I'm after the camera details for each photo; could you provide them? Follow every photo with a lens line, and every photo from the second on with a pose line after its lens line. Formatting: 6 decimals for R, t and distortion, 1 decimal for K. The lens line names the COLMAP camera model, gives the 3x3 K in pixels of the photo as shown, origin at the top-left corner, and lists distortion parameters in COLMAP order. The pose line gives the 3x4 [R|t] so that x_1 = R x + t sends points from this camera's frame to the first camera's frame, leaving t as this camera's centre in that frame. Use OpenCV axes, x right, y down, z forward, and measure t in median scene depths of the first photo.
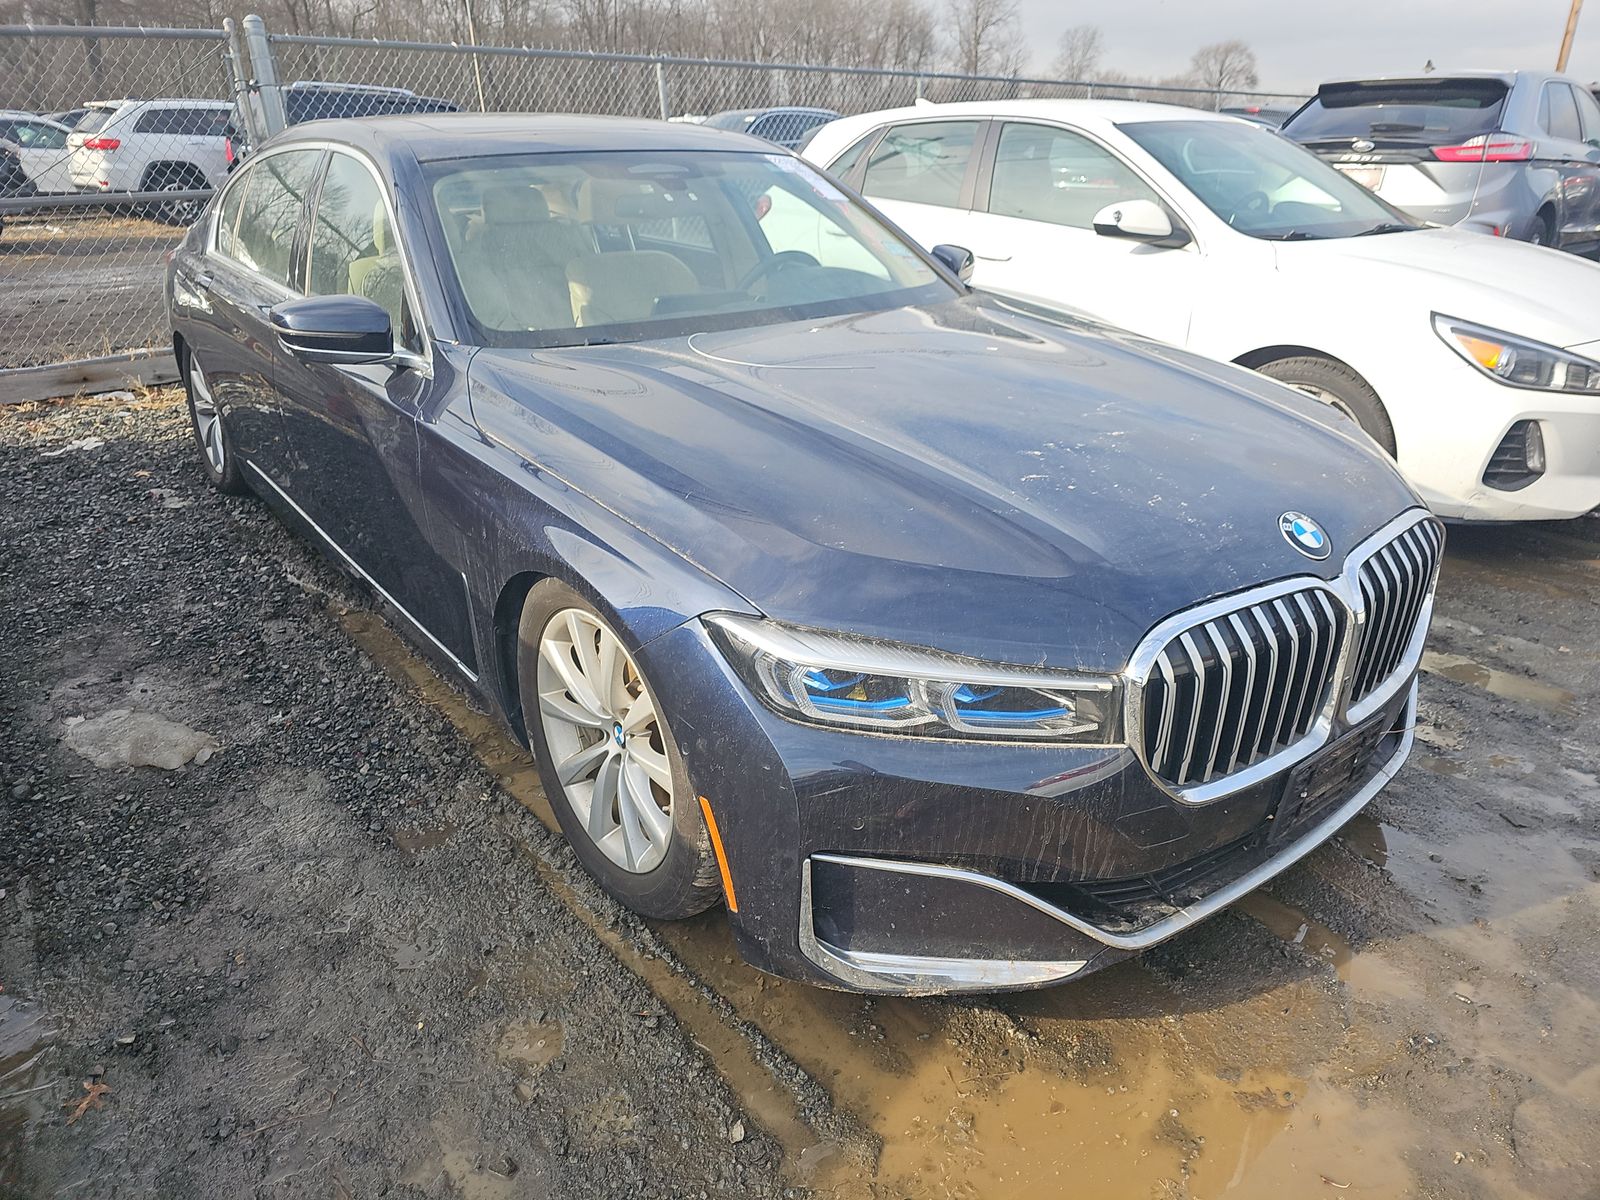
lens RADIAL K [[1063.4, 0, 800.7], [0, 1063.4, 601.4], [0, 0, 1]] dist [0.037377, -0.039003]
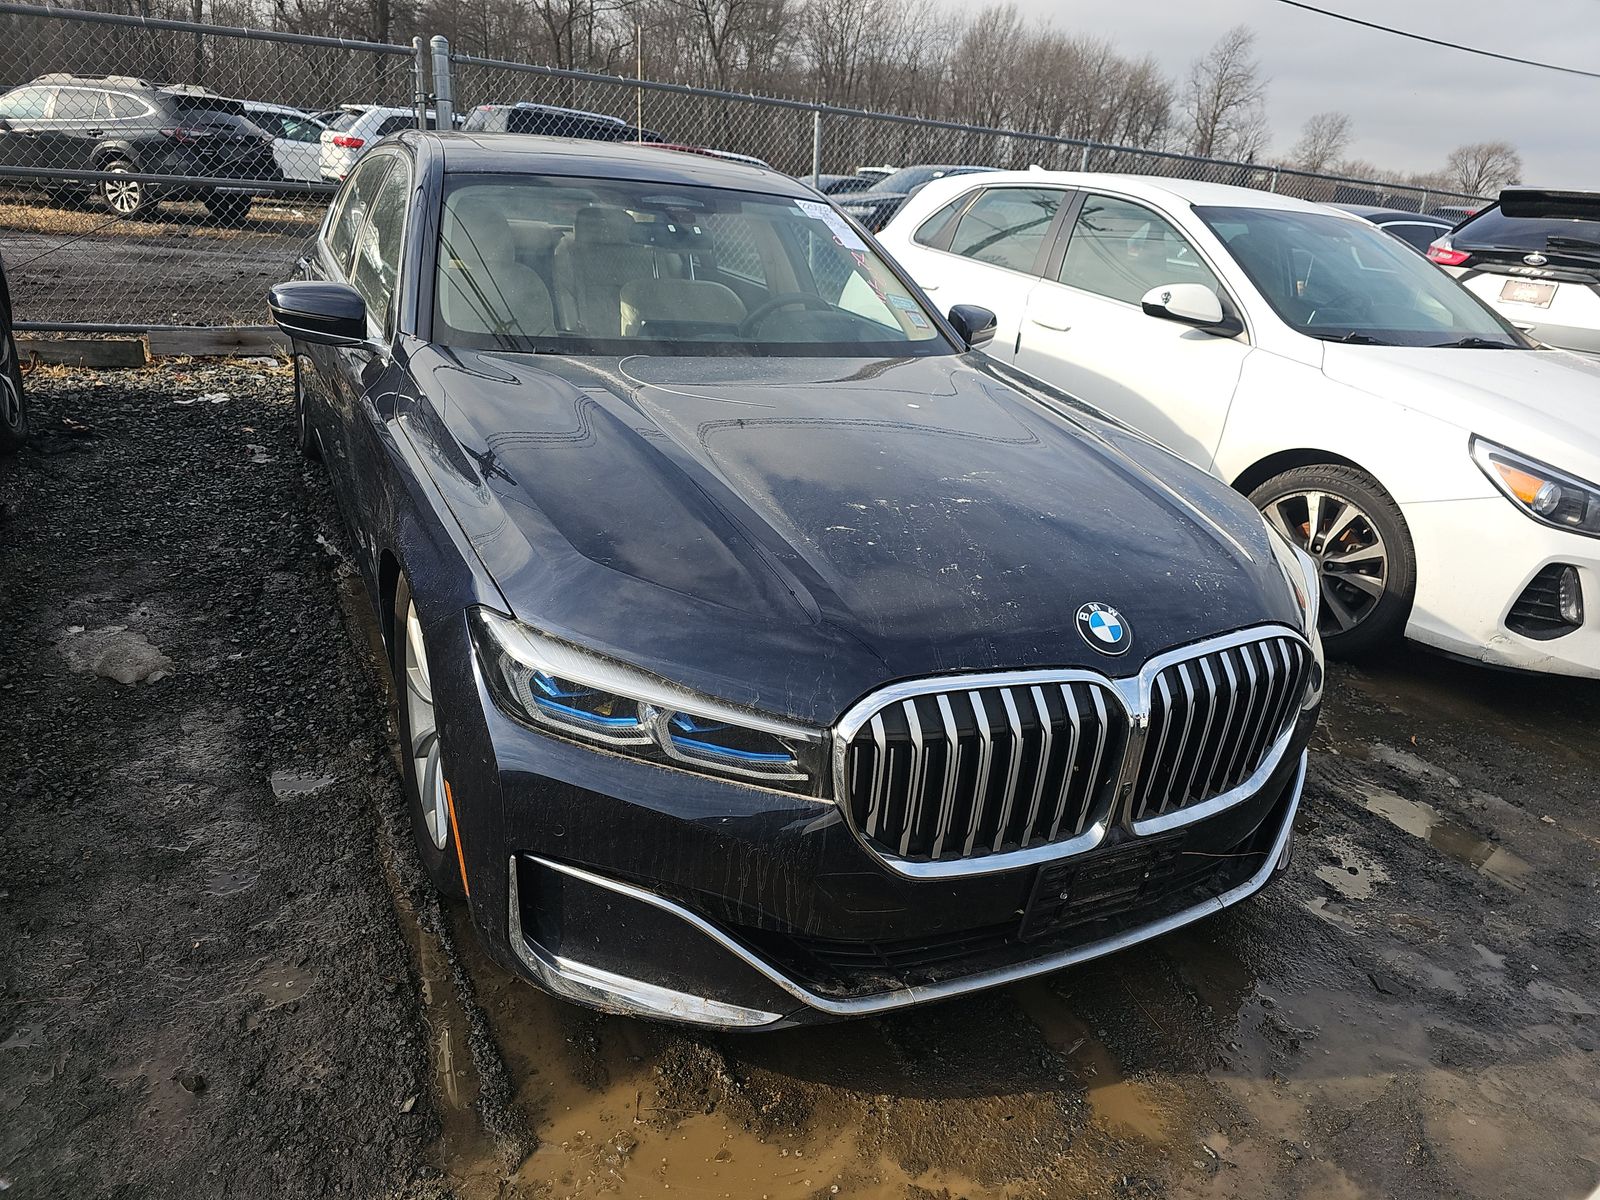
lens RADIAL K [[1063.4, 0, 834.2], [0, 1063.4, 611.2], [0, 0, 1]] dist [0.037377, -0.039003]
pose [[0.974399, 0.156804, -0.161121, 0.248396], [-0.162414, 0.986474, -0.022175, -0.010421], [0.155465, 0.047776, 0.986685, 0.010370]]
